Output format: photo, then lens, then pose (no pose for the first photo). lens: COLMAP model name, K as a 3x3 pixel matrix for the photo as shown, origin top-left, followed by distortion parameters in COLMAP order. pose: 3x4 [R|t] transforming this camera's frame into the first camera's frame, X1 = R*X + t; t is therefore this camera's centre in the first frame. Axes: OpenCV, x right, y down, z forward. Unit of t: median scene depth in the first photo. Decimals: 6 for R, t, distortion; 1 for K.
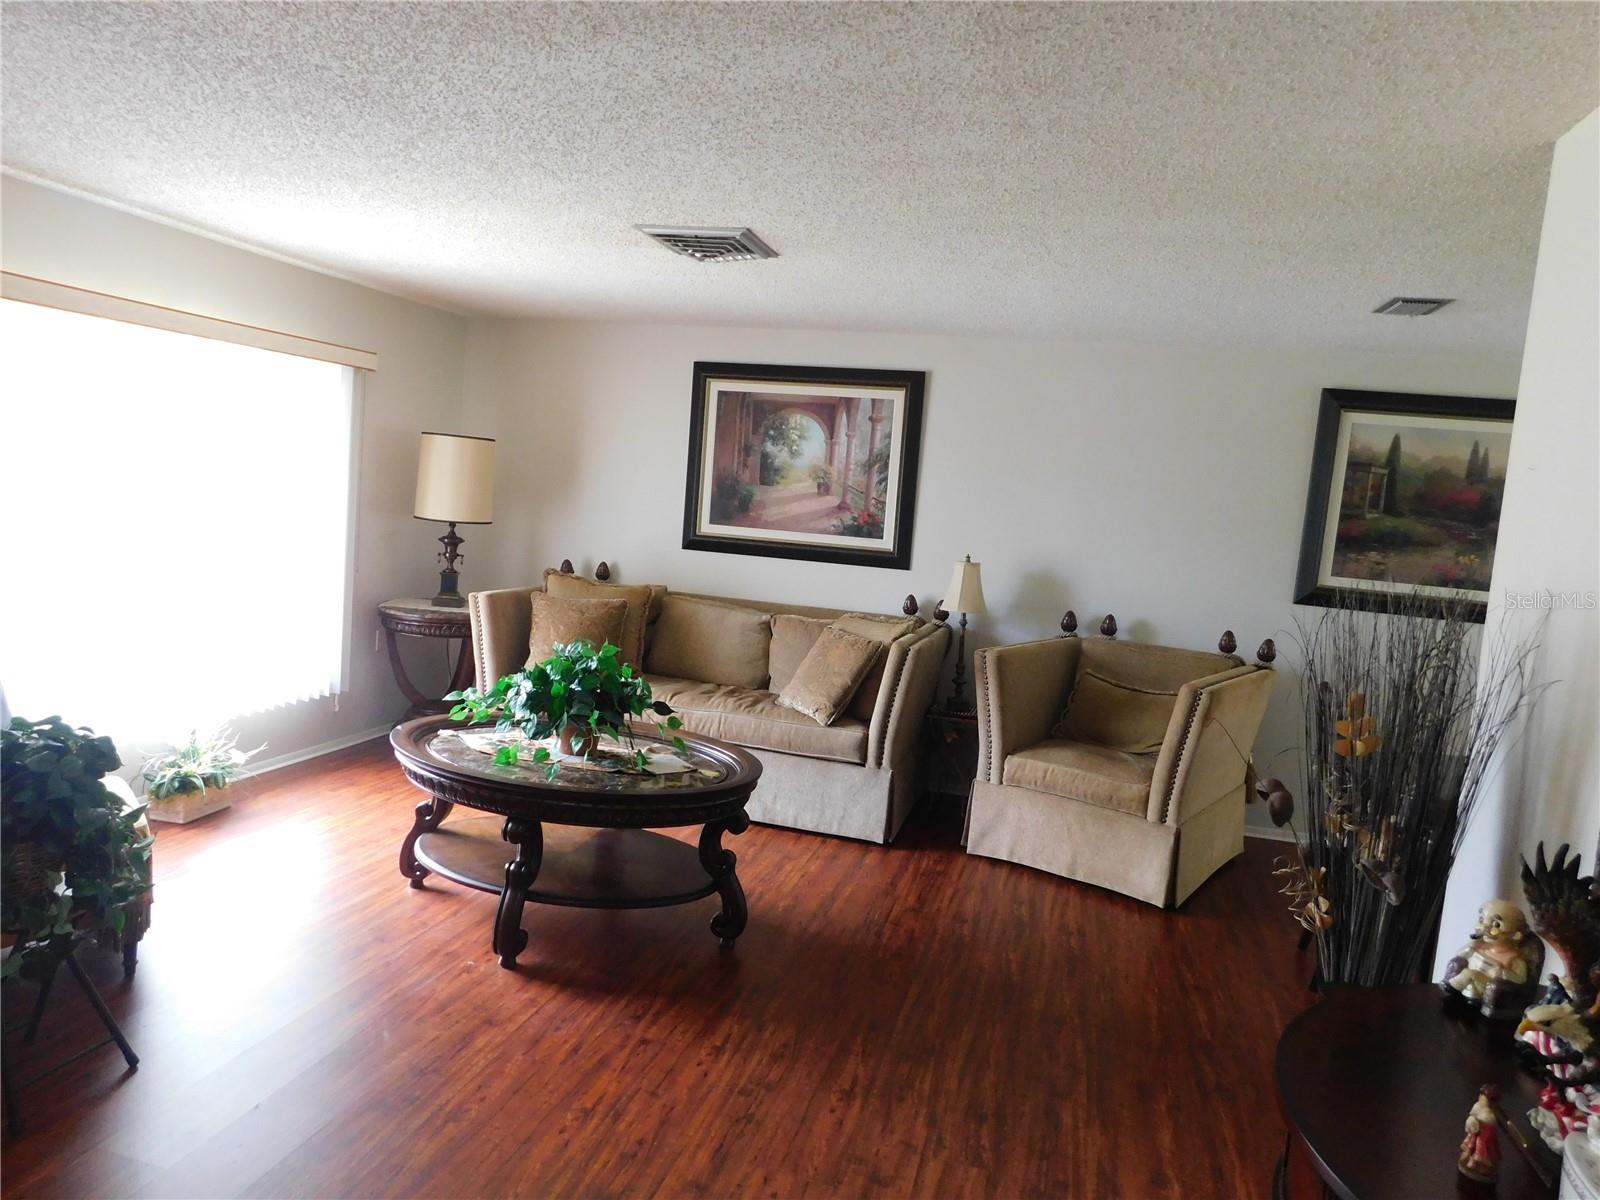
lens RADIAL K [[1069.3, 0, 791.2], [0, 1069.3, 595.8], [0, 0, 1]] dist [-0.076374, 0.054826]
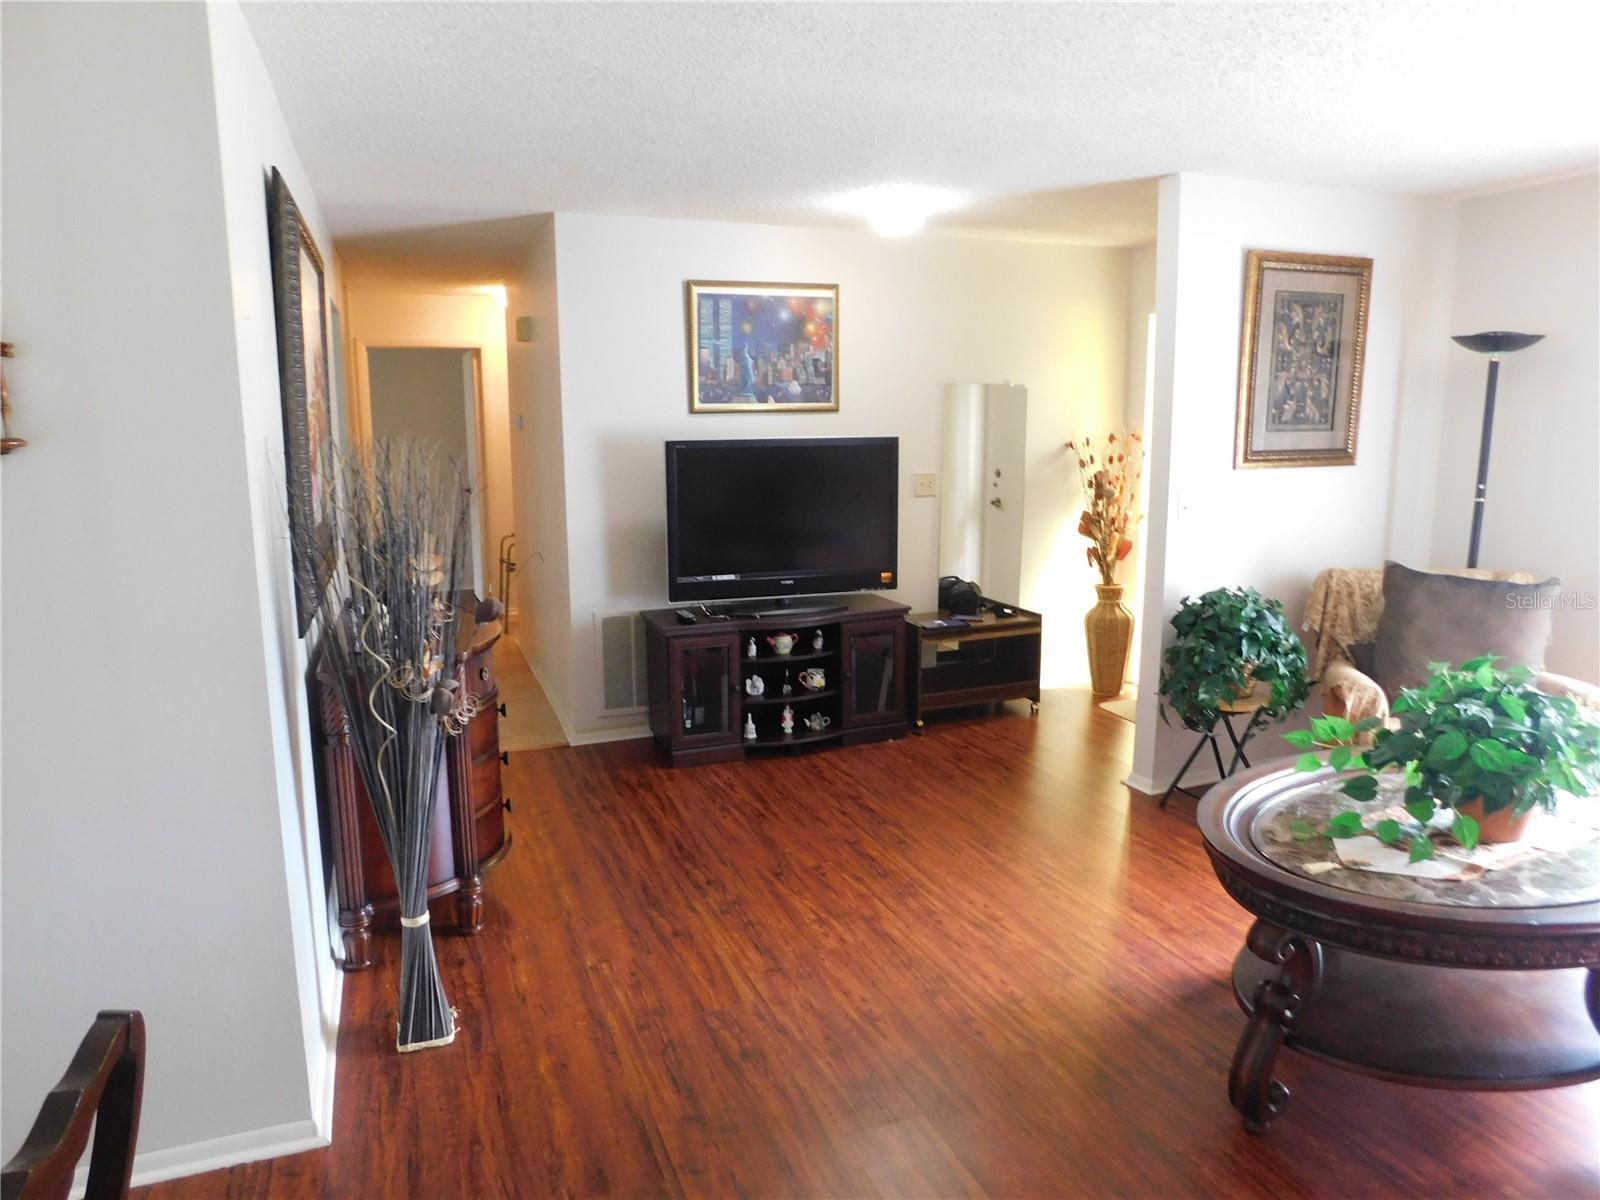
lens RADIAL K [[1069.3, 0, 791.2], [0, 1069.3, 595.8], [0, 0, 1]] dist [-0.076374, 0.054826]
pose [[-0.806636, 0.027747, -0.590397, 0.442284], [-0.114806, 0.972517, 0.202560, -0.063585], [0.579792, 0.231174, -0.781281, 1.060166]]
